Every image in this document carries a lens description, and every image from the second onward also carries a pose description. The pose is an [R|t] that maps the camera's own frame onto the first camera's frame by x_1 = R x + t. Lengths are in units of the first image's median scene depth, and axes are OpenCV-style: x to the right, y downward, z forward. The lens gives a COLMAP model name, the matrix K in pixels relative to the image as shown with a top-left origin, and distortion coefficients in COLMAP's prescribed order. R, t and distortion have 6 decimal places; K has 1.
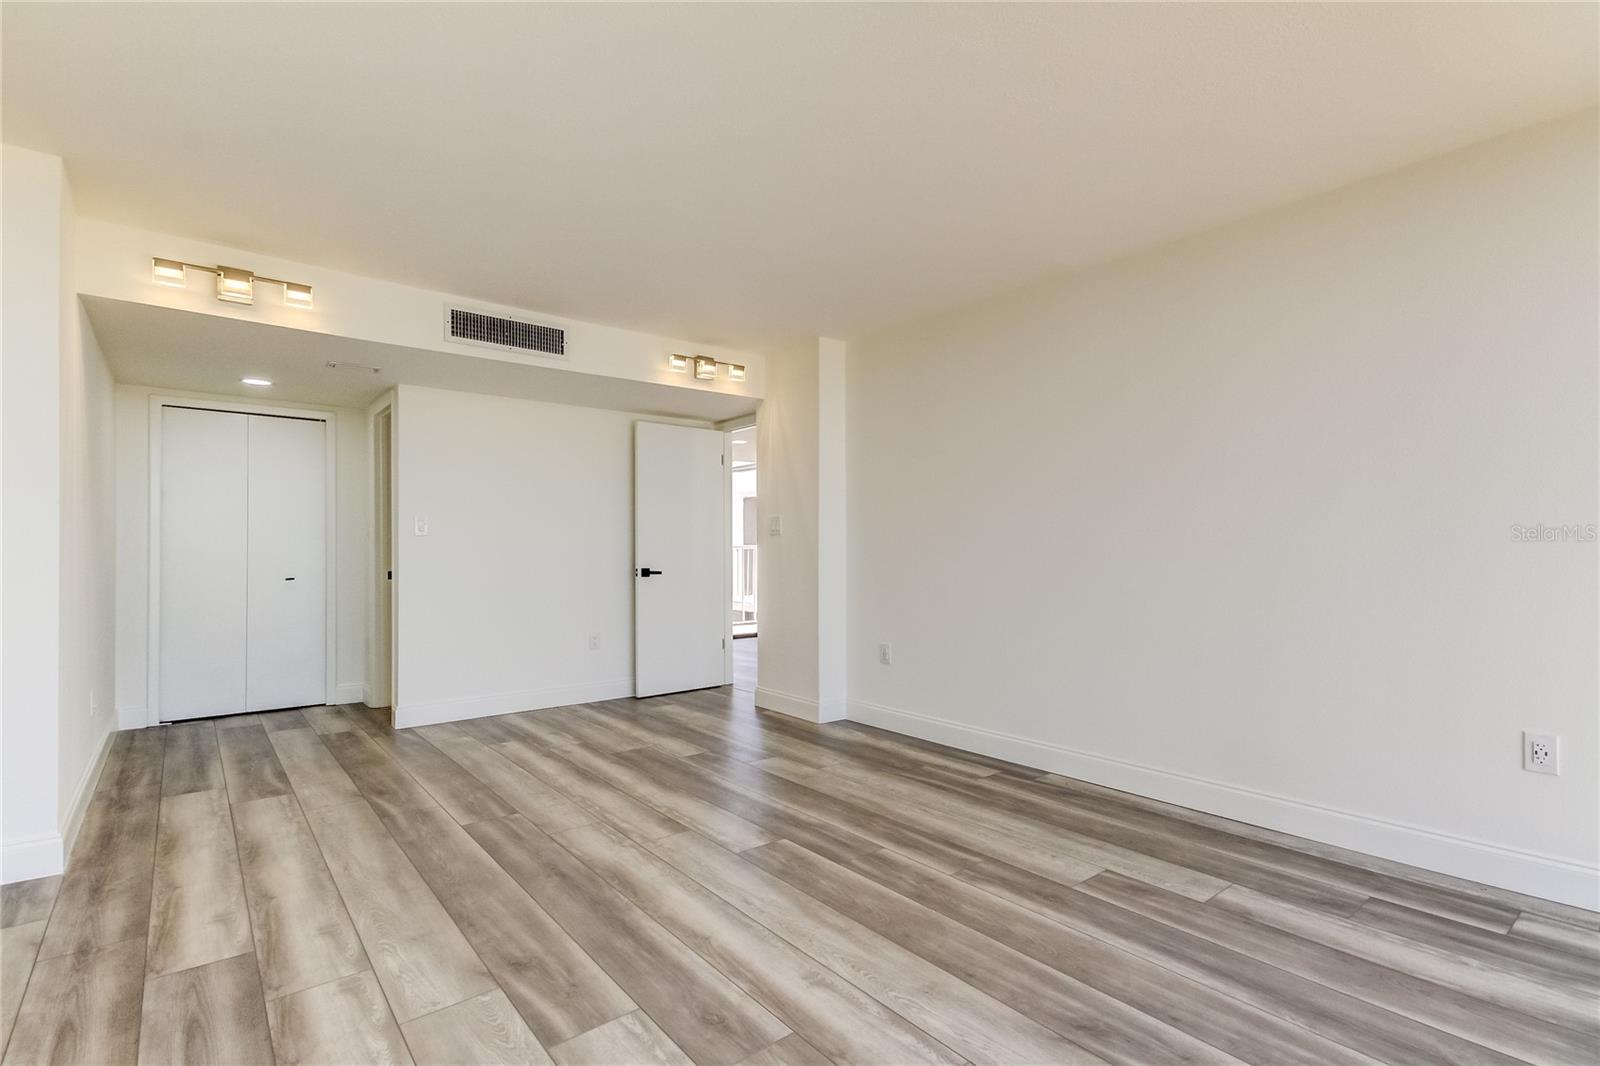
lens RADIAL K [[751.4, 0, 797.9], [0, 751.4, 550.9], [0, 0, 1]] dist [0.008250, 0.000022]
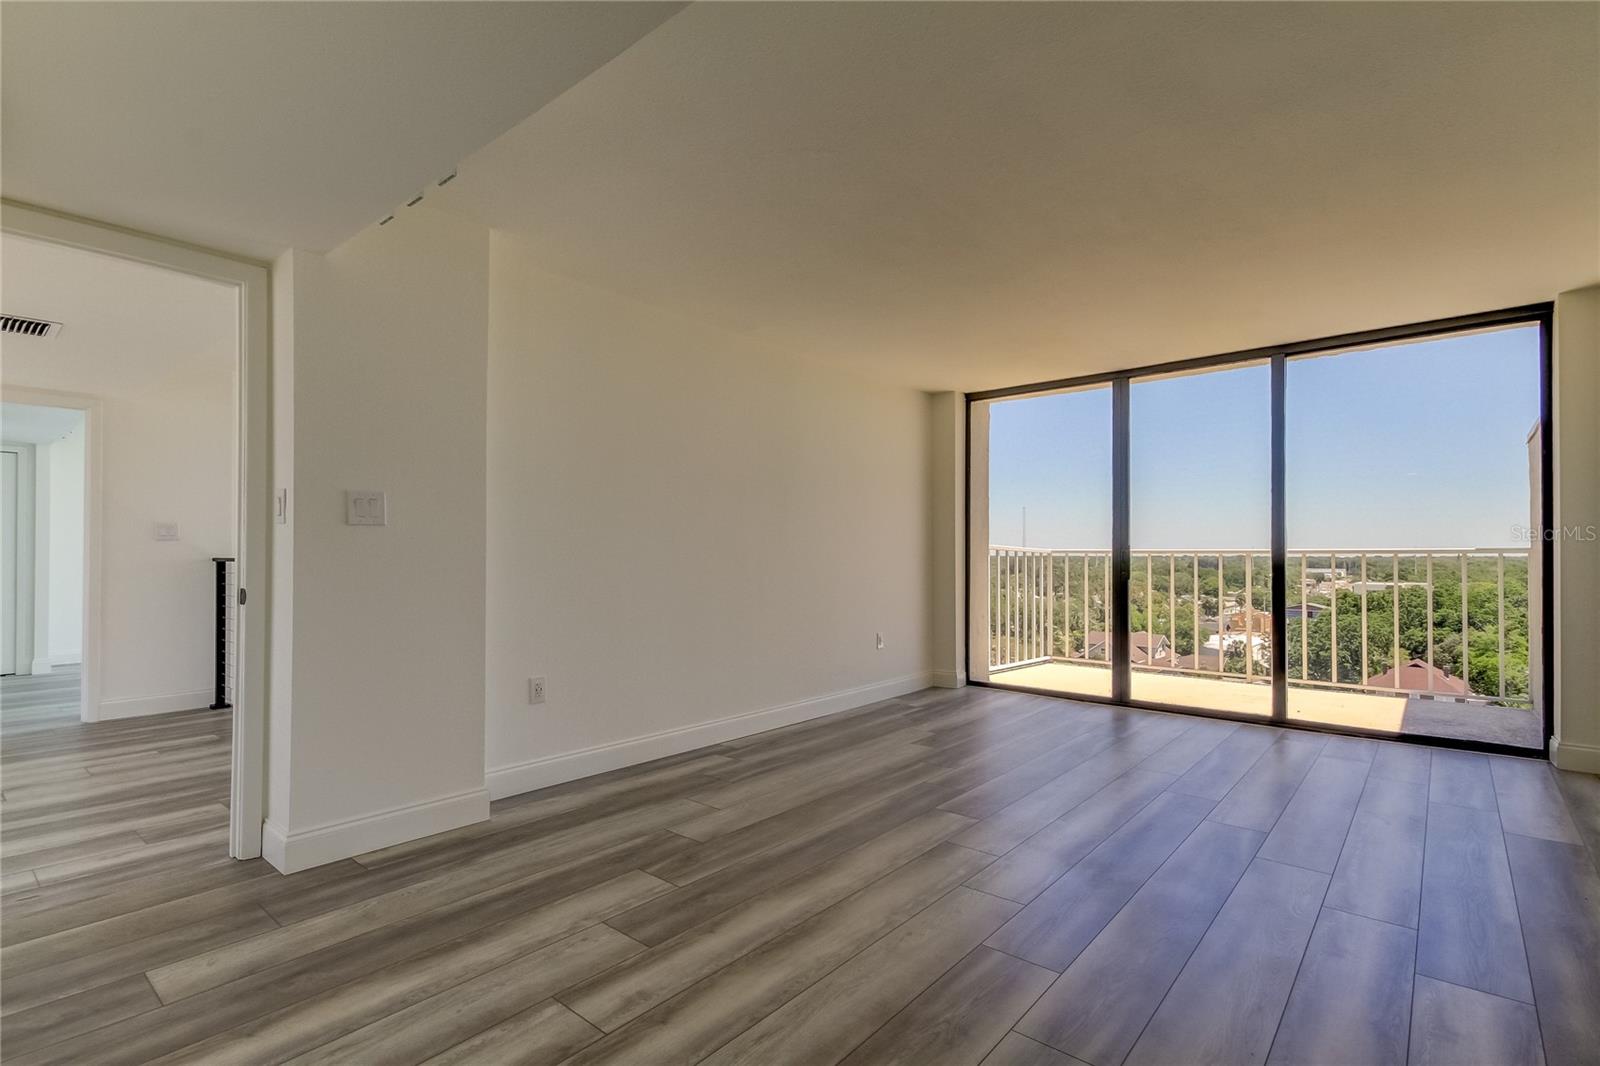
lens RADIAL K [[760.4, 0, 807.0], [0, 760.4, 550.1], [0, 0, 1]] dist [0.031305, -0.014448]
pose [[-0.192489, 0.009688, 0.981251, -1.043446], [0.000577, 0.999952, -0.009760, 0.004615], [-0.981299, -0.001312, -0.192485, 1.322631]]
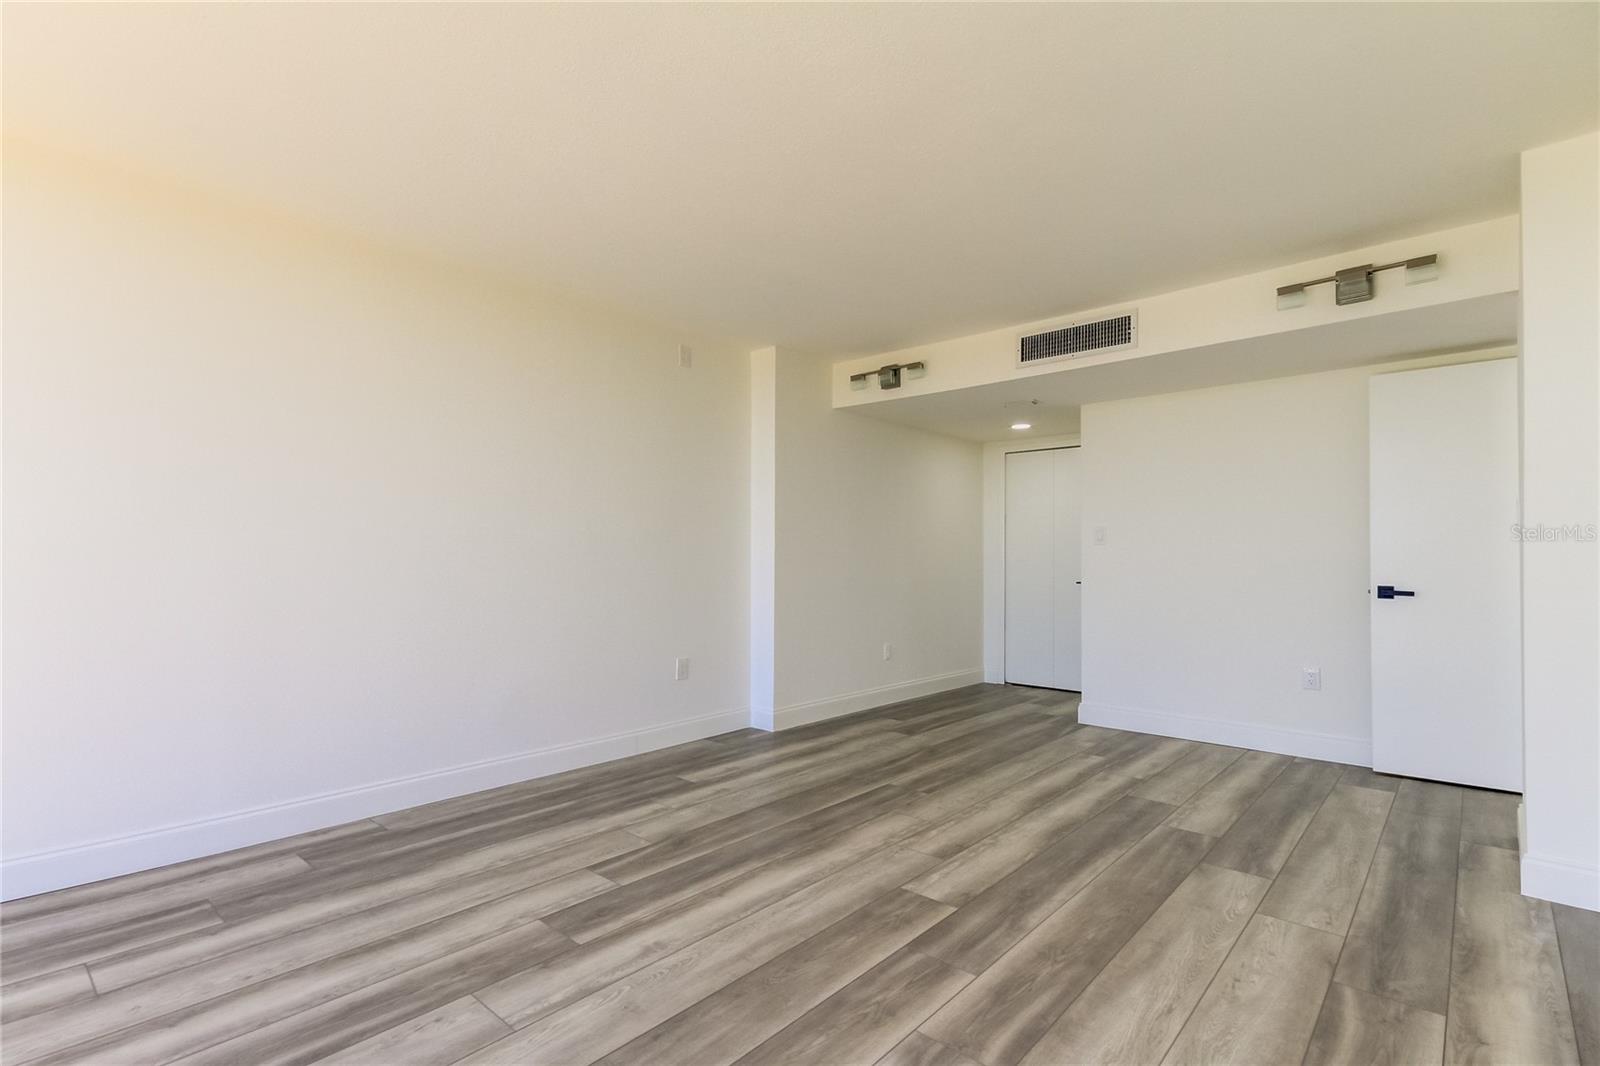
lens RADIAL K [[751.4, 0, 797.9], [0, 751.4, 550.9], [0, 0, 1]] dist [0.008250, 0.000022]
pose [[0.158833, -0.006851, -0.987282, 0.723301], [-0.005617, 0.999953, -0.007842, -0.001711], [0.987289, 0.006791, 0.158787, 0.649854]]
